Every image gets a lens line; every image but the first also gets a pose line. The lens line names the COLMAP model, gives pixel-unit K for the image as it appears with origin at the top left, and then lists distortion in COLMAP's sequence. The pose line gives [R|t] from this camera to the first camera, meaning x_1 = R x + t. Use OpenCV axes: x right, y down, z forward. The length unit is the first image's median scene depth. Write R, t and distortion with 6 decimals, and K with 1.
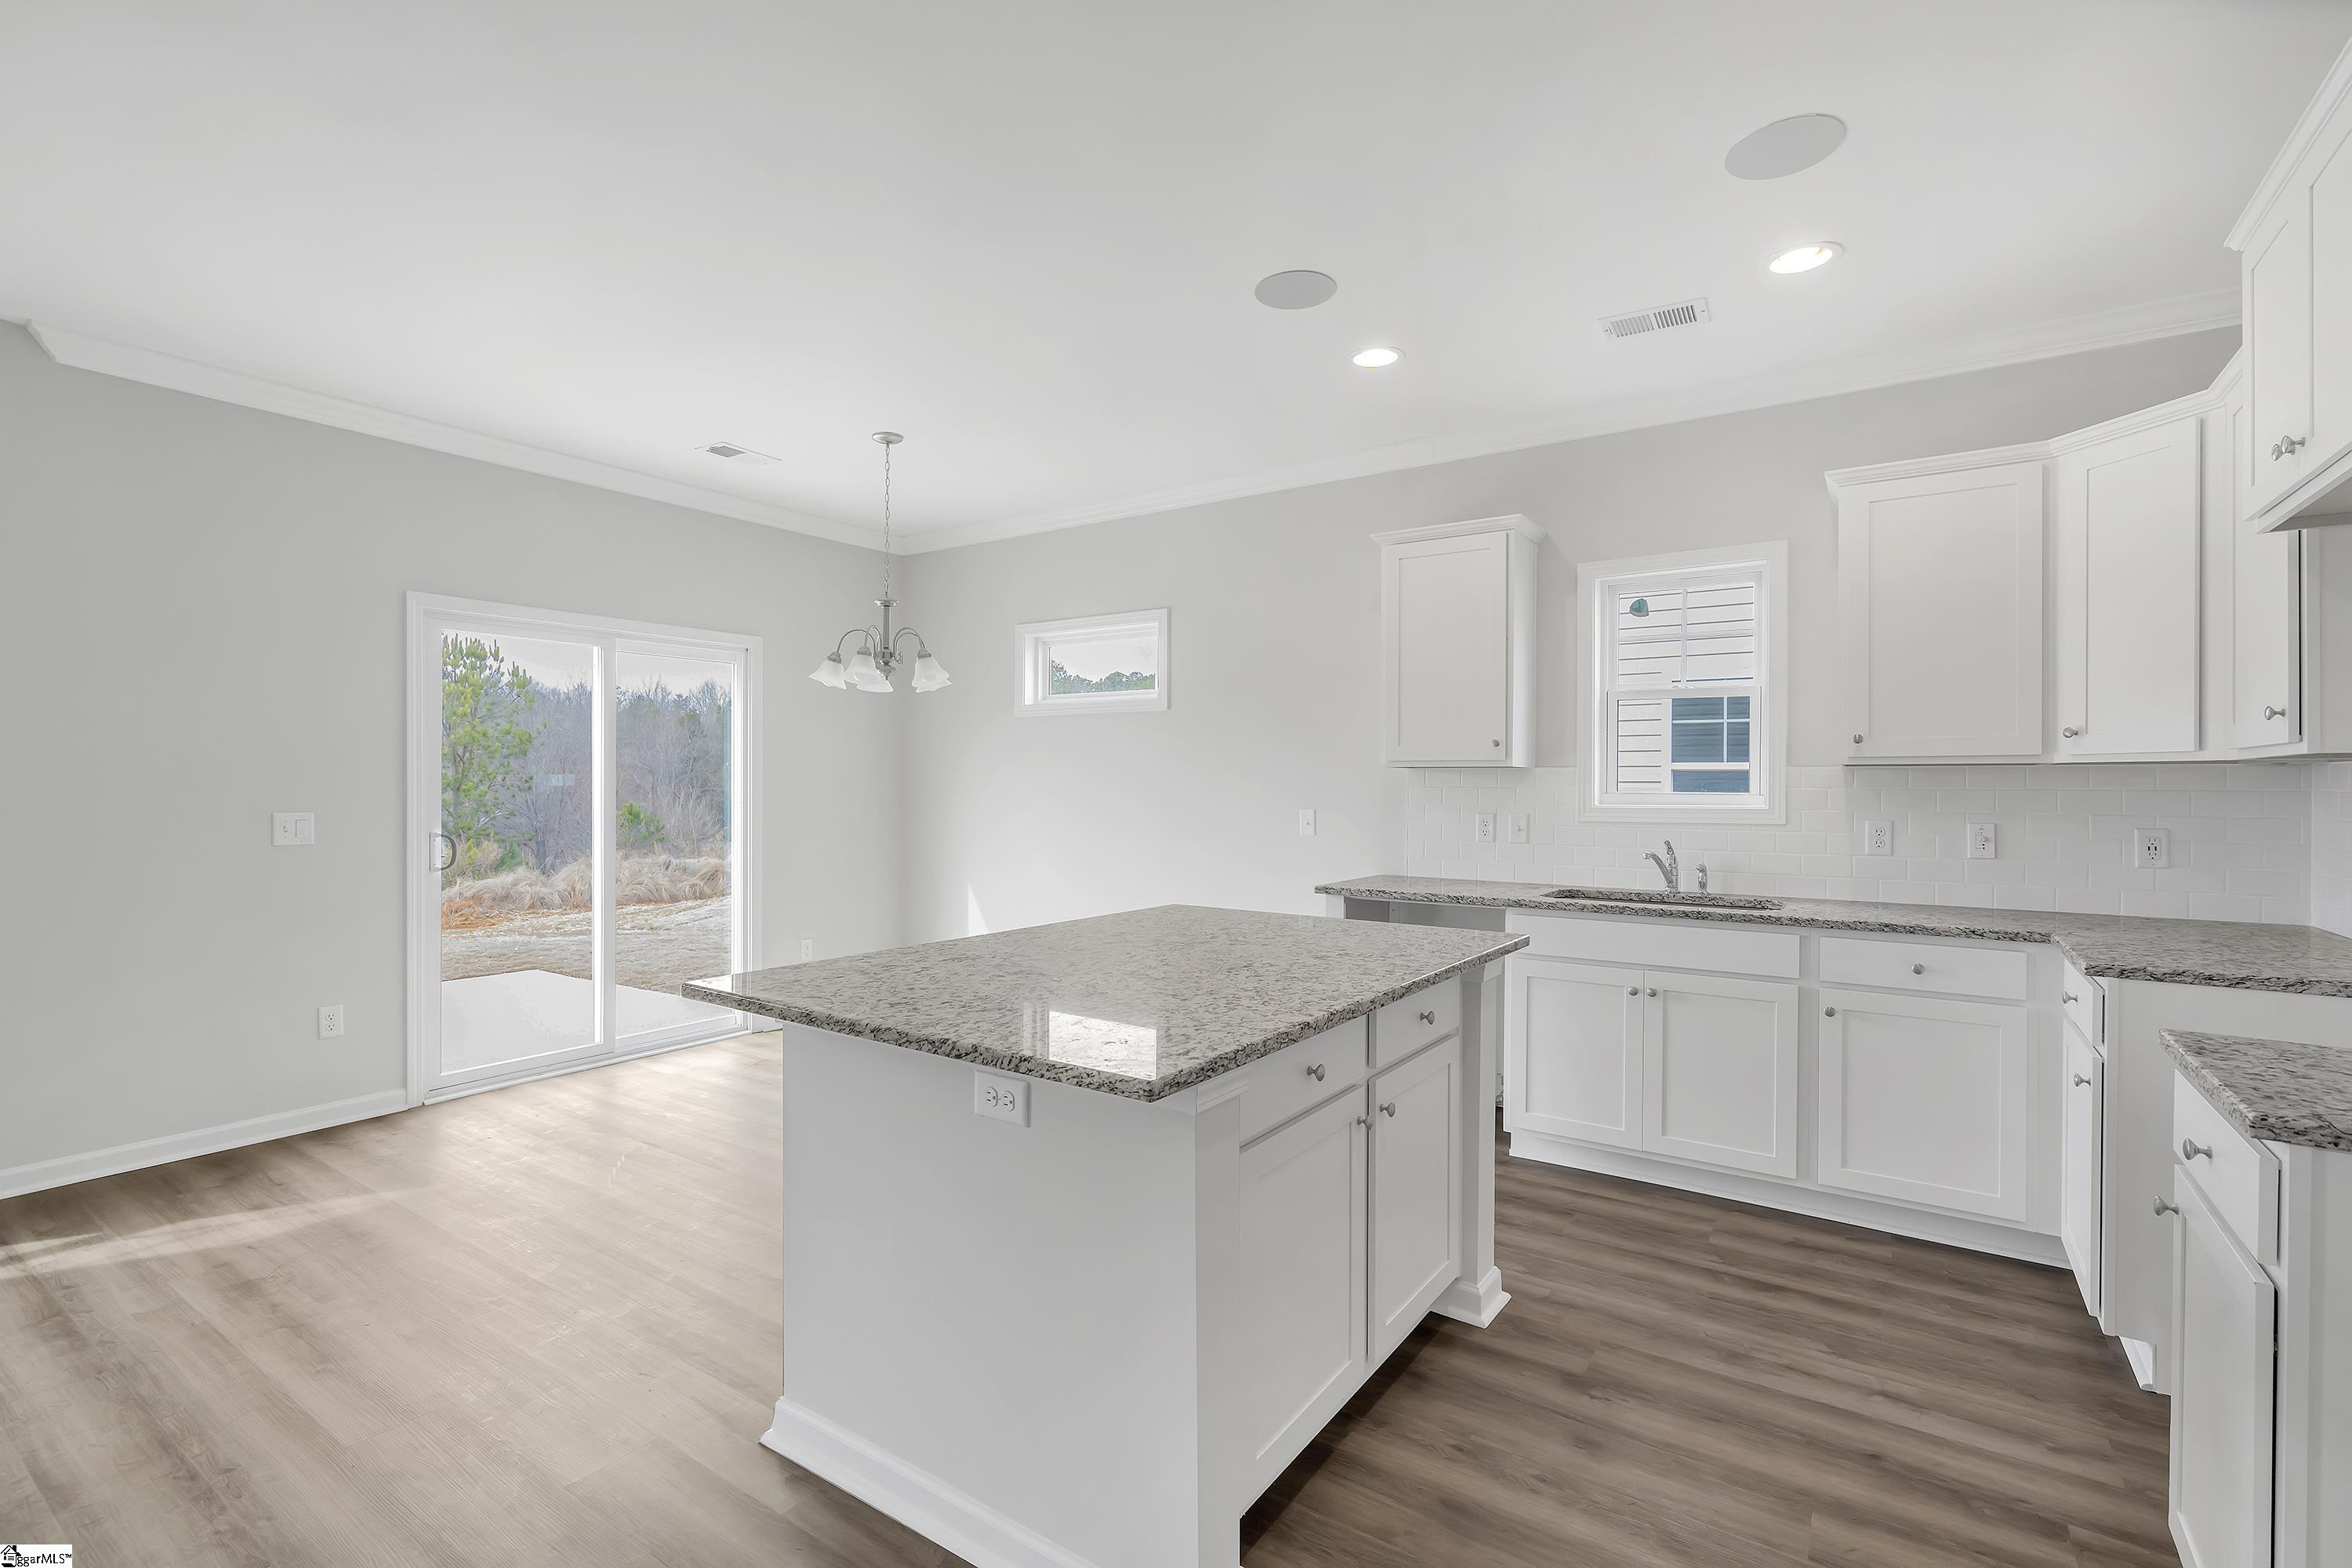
lens RADIAL K [[1048.1, 0, 1176.1], [0, 1048.1, 787.2], [0, 0, 1]] dist [-0.004460, 0.001464]
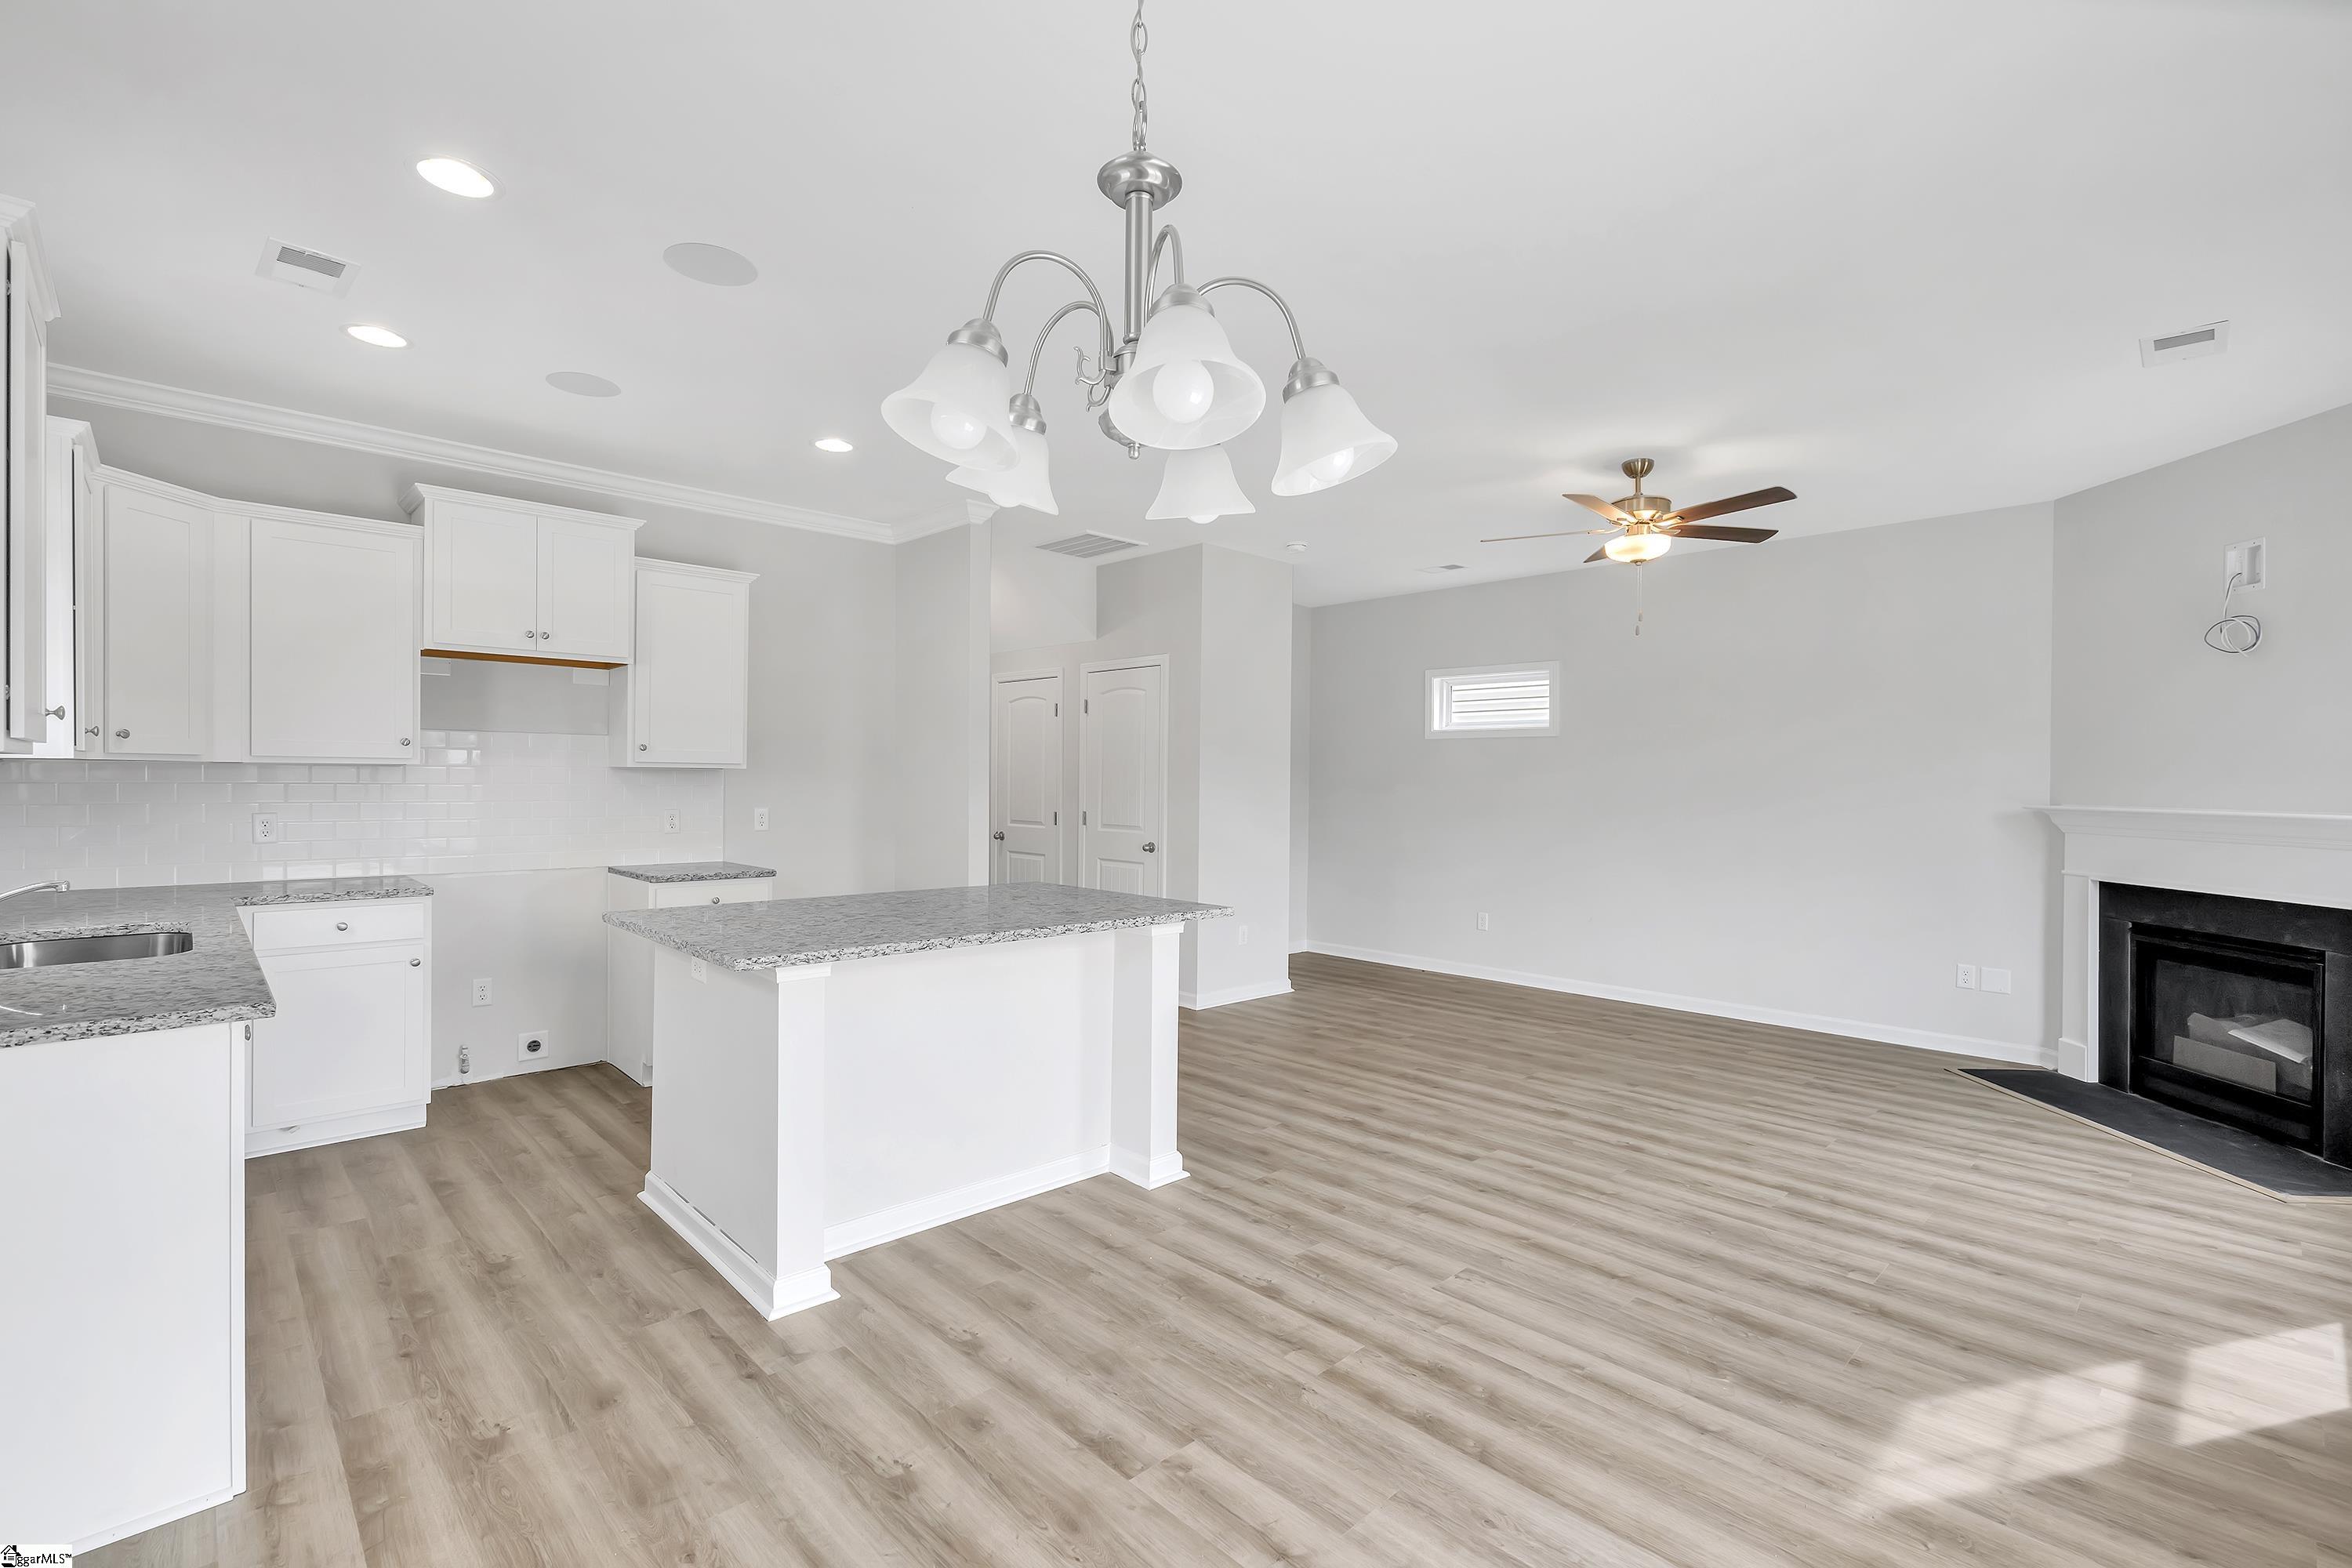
lens RADIAL K [[1048.1, 0, 1174.4], [0, 1048.1, 786.9], [0, 0, 1]] dist [-0.004460, 0.001464]
pose [[-0.976614, -0.015572, 0.214438, -0.453662], [-0.013600, 0.999851, 0.010667, -0.019734], [-0.214572, 0.007501, -0.976679, 1.659972]]
